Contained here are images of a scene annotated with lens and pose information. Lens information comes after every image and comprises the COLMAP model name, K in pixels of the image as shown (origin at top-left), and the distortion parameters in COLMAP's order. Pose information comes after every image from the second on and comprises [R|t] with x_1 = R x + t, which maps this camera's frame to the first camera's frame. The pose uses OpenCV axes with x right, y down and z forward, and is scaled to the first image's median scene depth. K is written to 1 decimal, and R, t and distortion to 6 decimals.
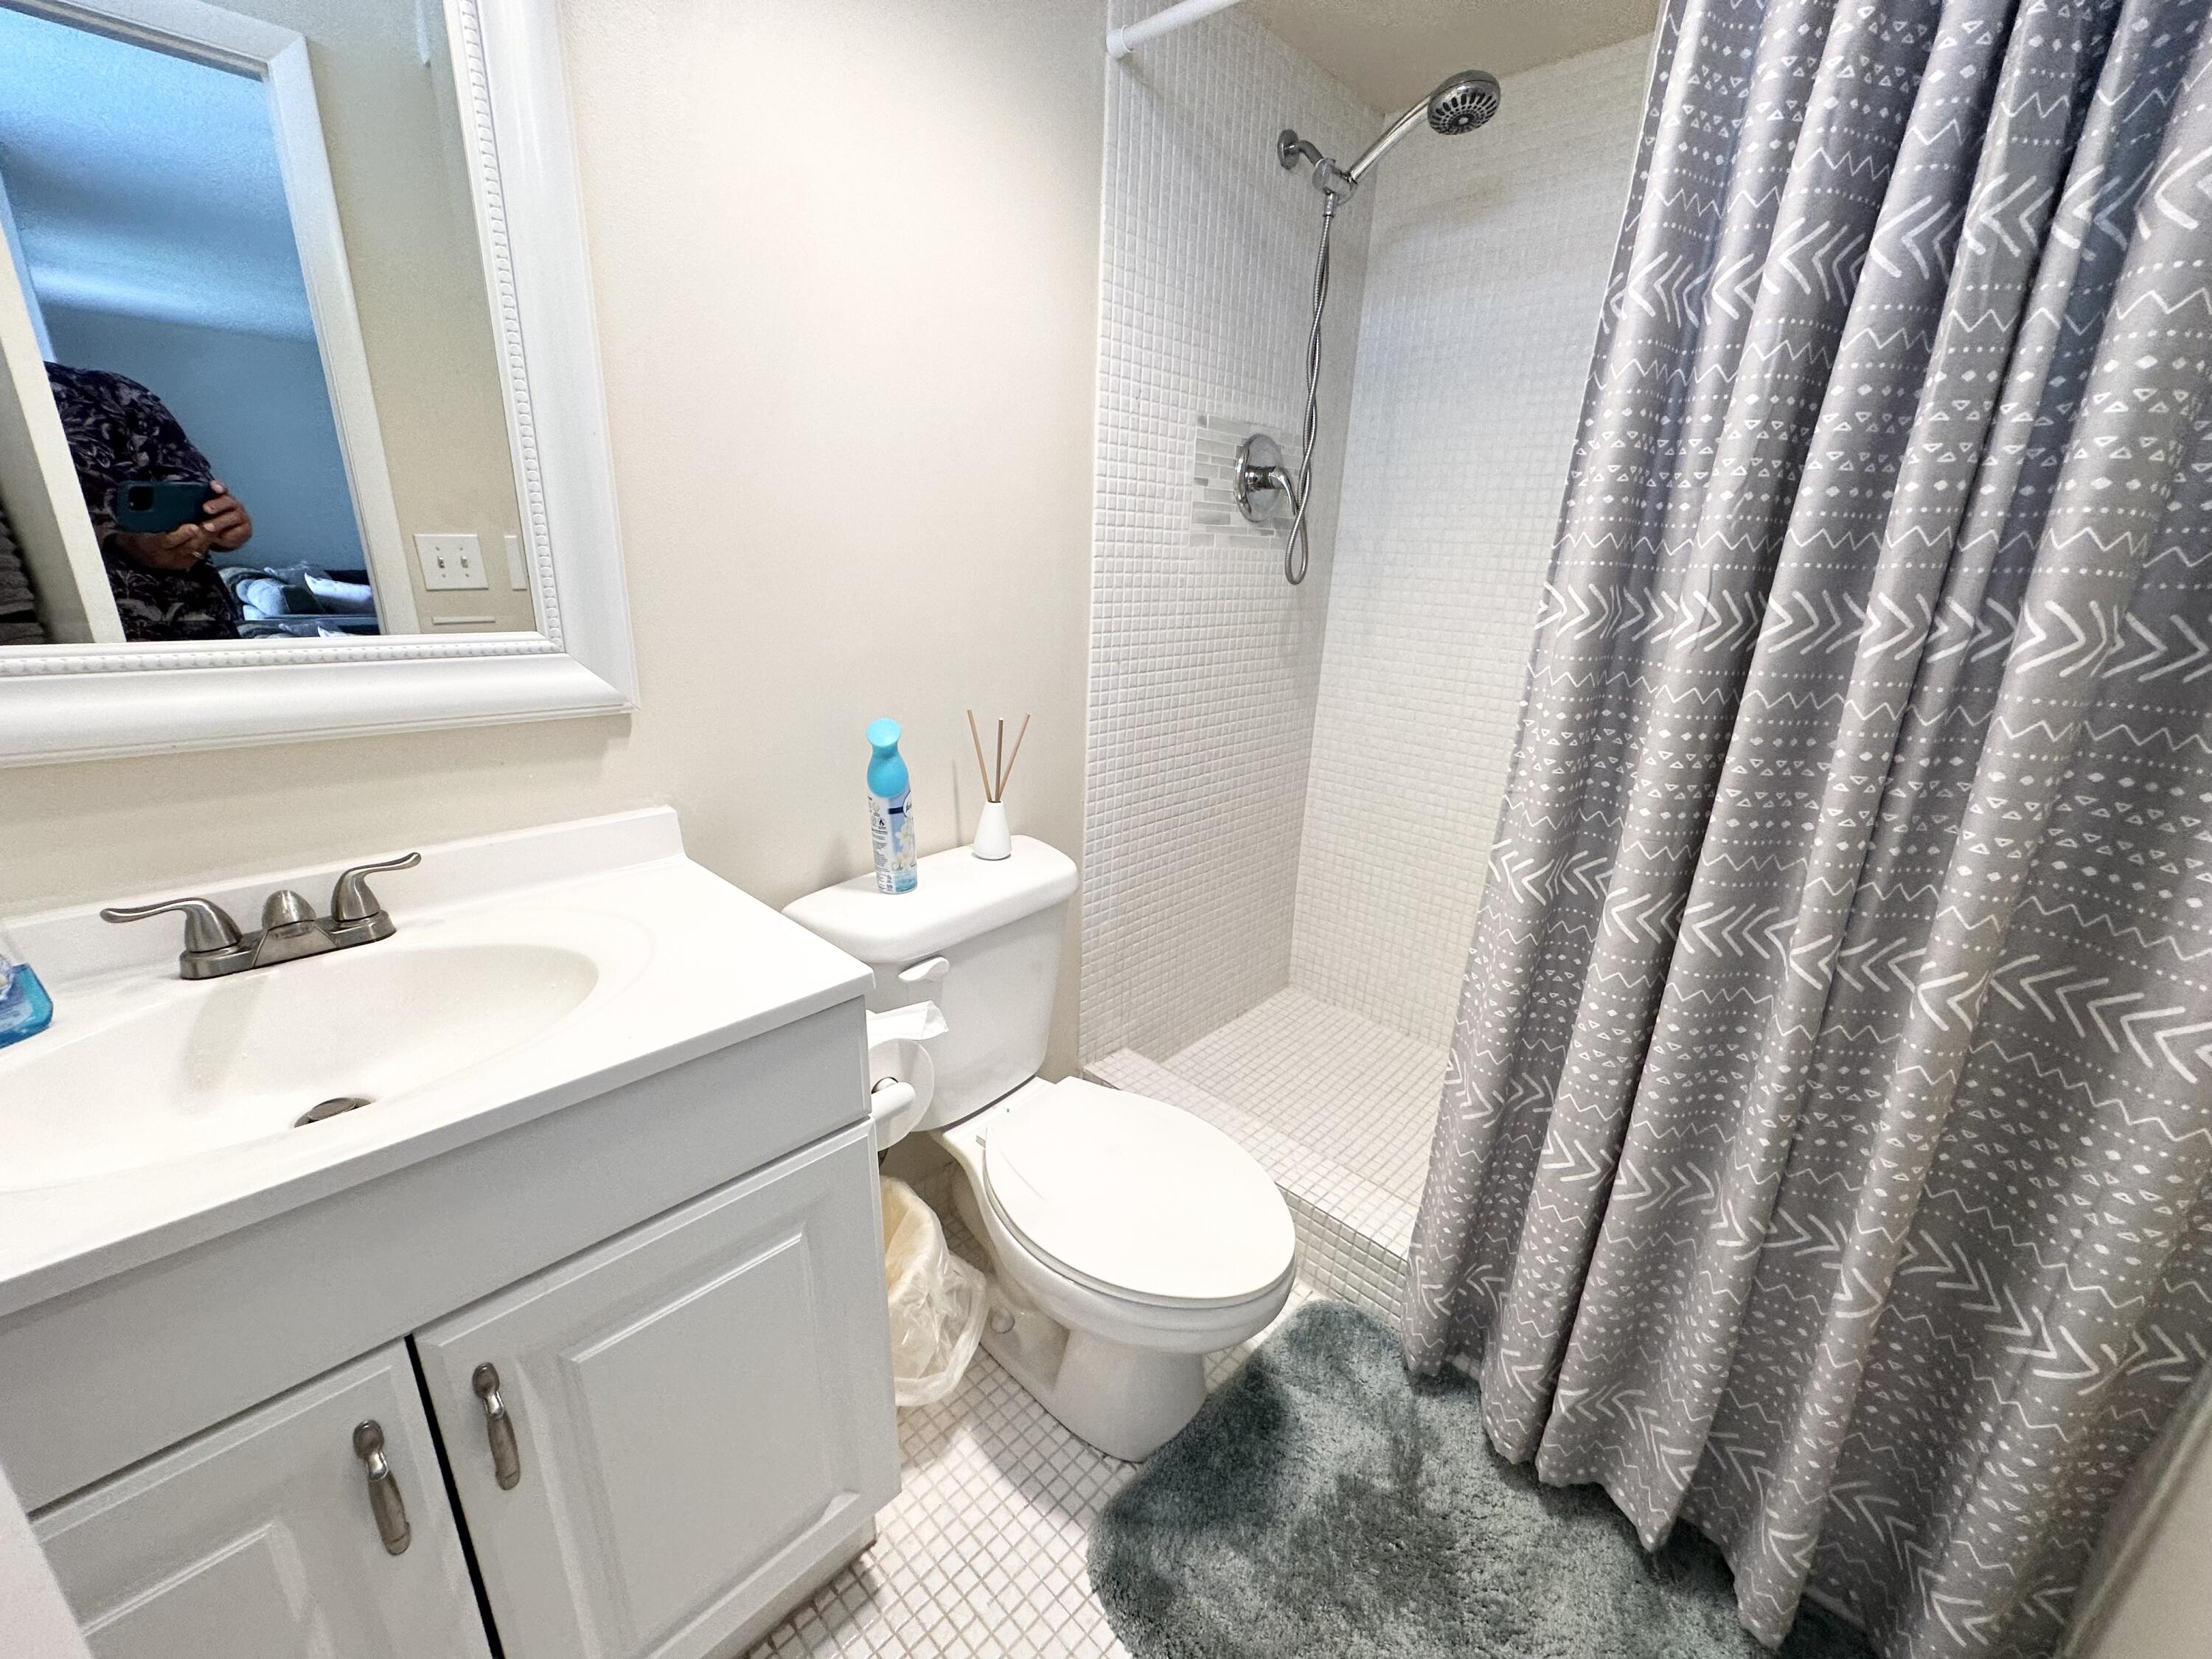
lens RADIAL K [[885.3, 0, 1109.0], [0, 885.3, 830.0], [0, 0, 1]] dist [-0.004565, 0.001587]
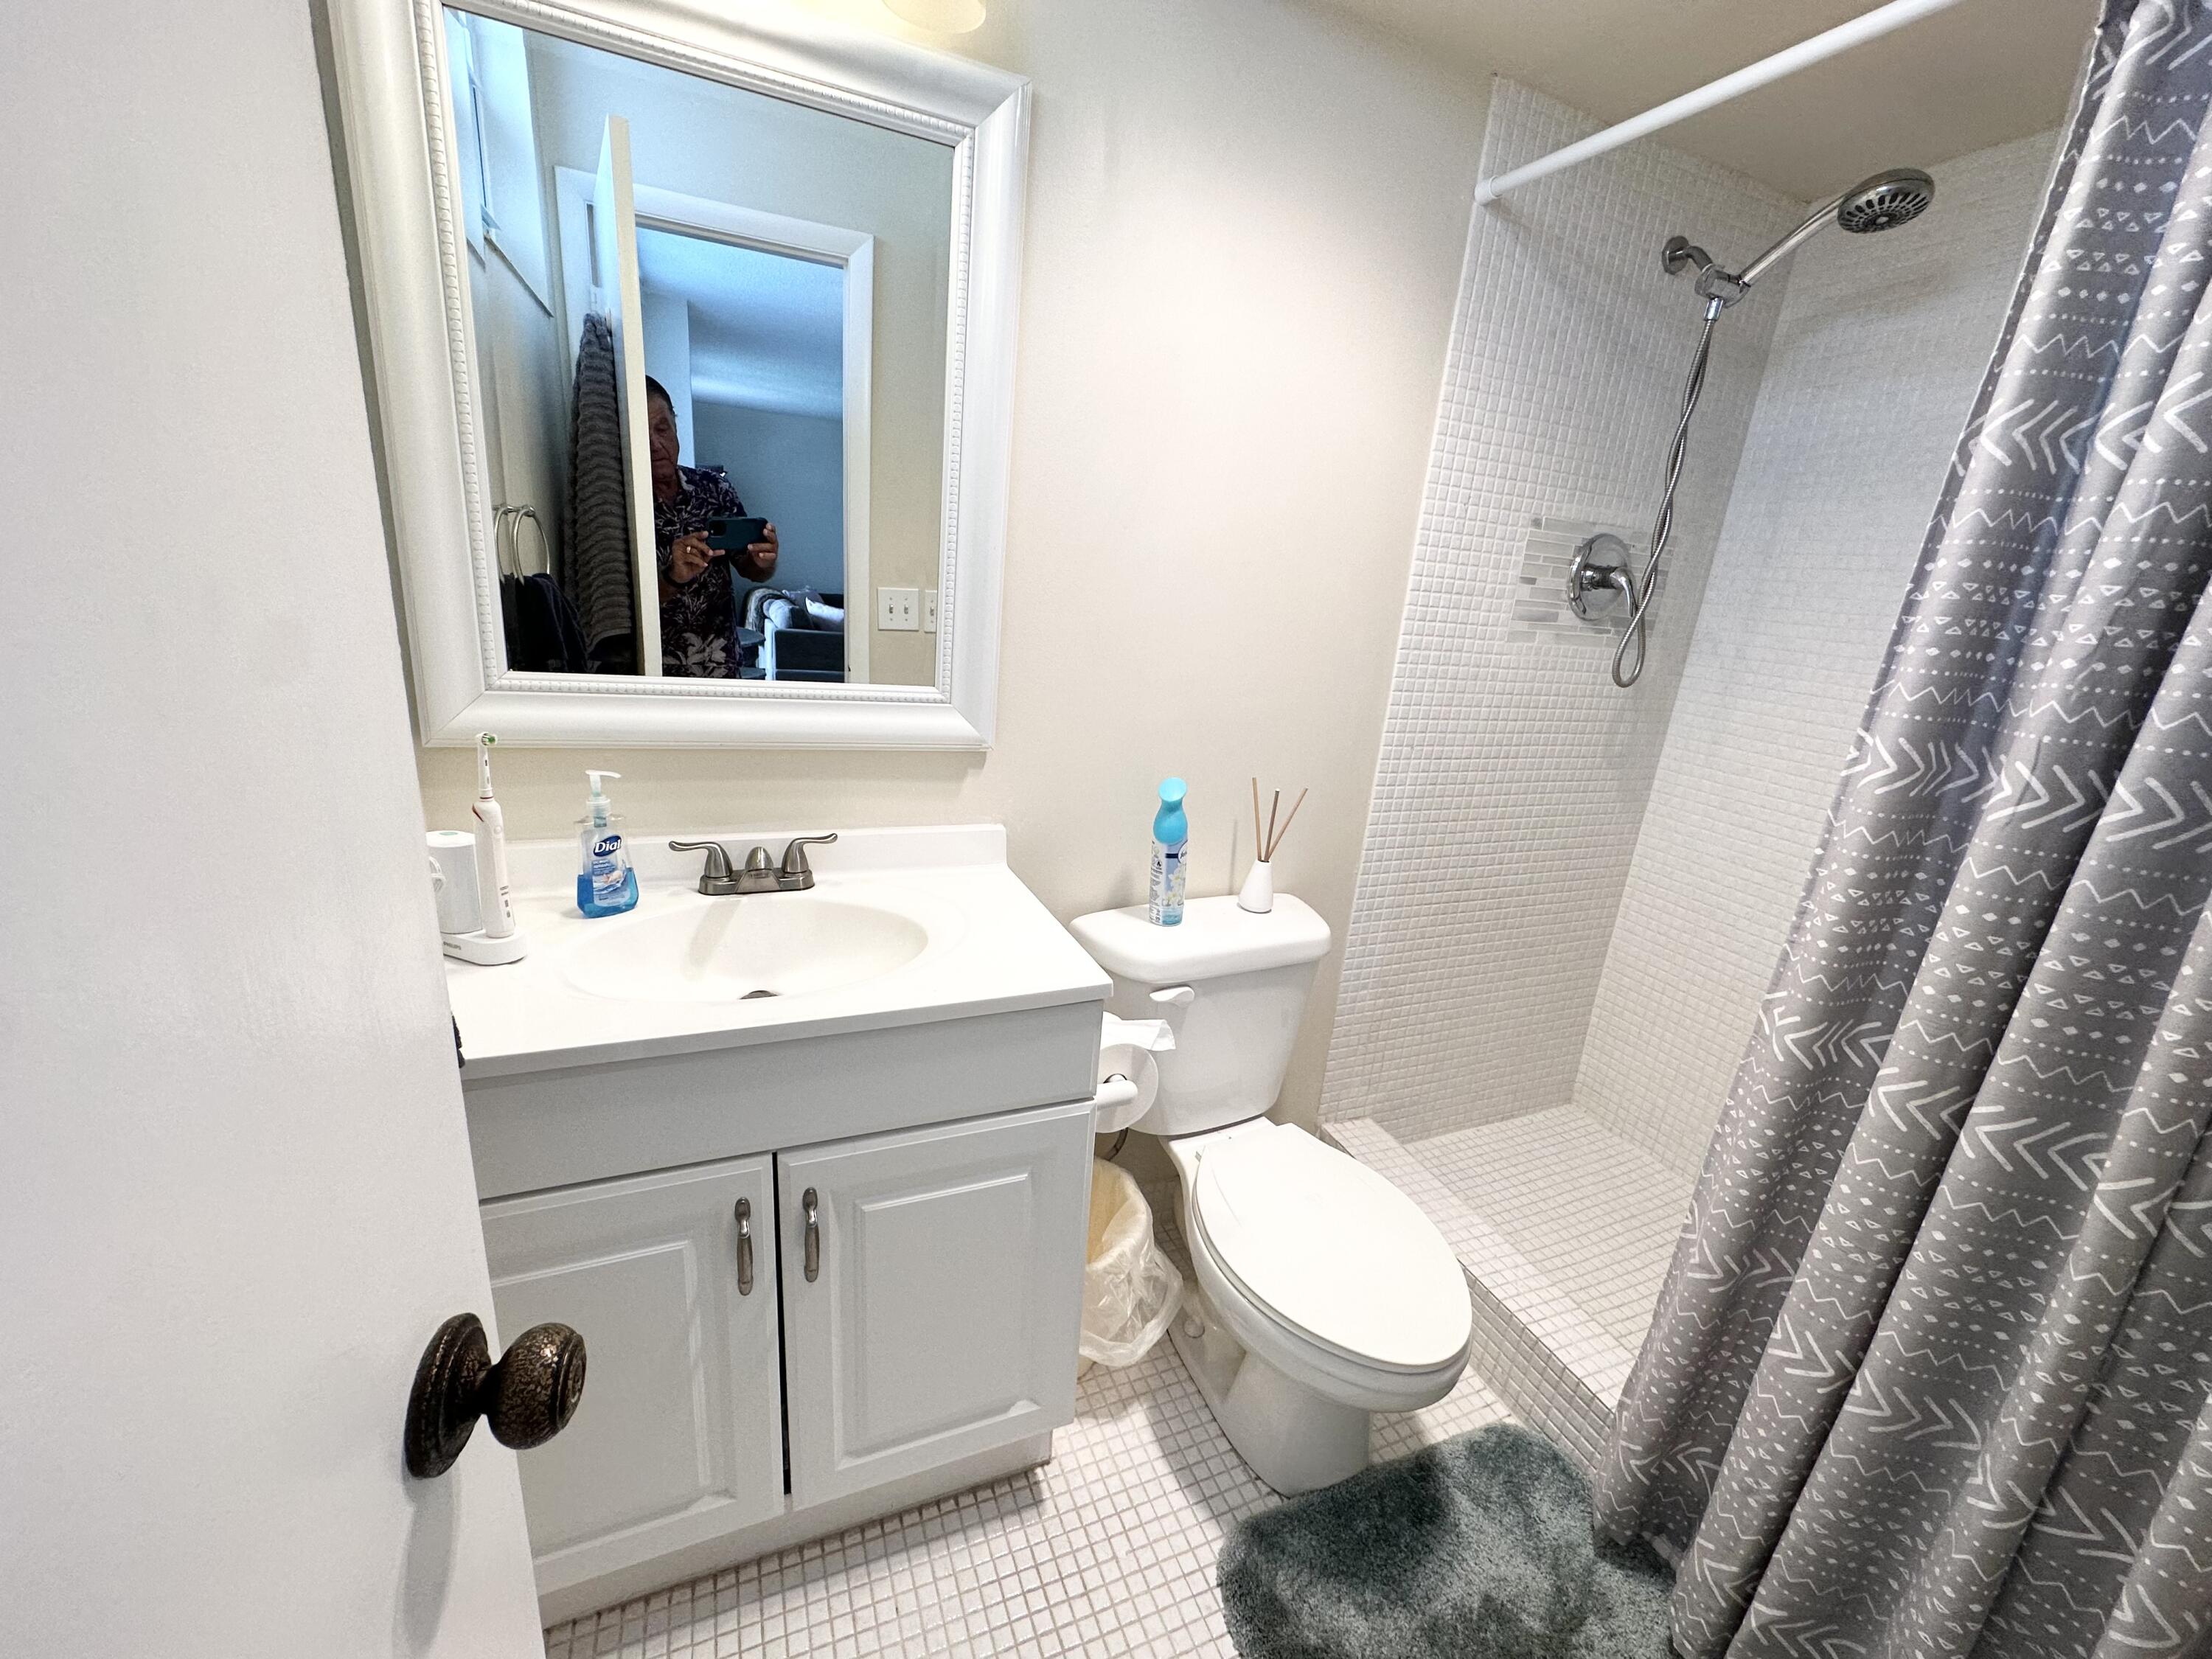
lens RADIAL K [[885.3, 0, 1109.0], [0, 885.3, 830.0], [0, 0, 1]] dist [-0.004565, 0.001587]
pose [[0.919619, 0.149306, -0.363330, 0.116690], [-0.166945, 0.985812, -0.017444, -0.023624], [0.355571, 0.076698, 0.931497, -0.144921]]
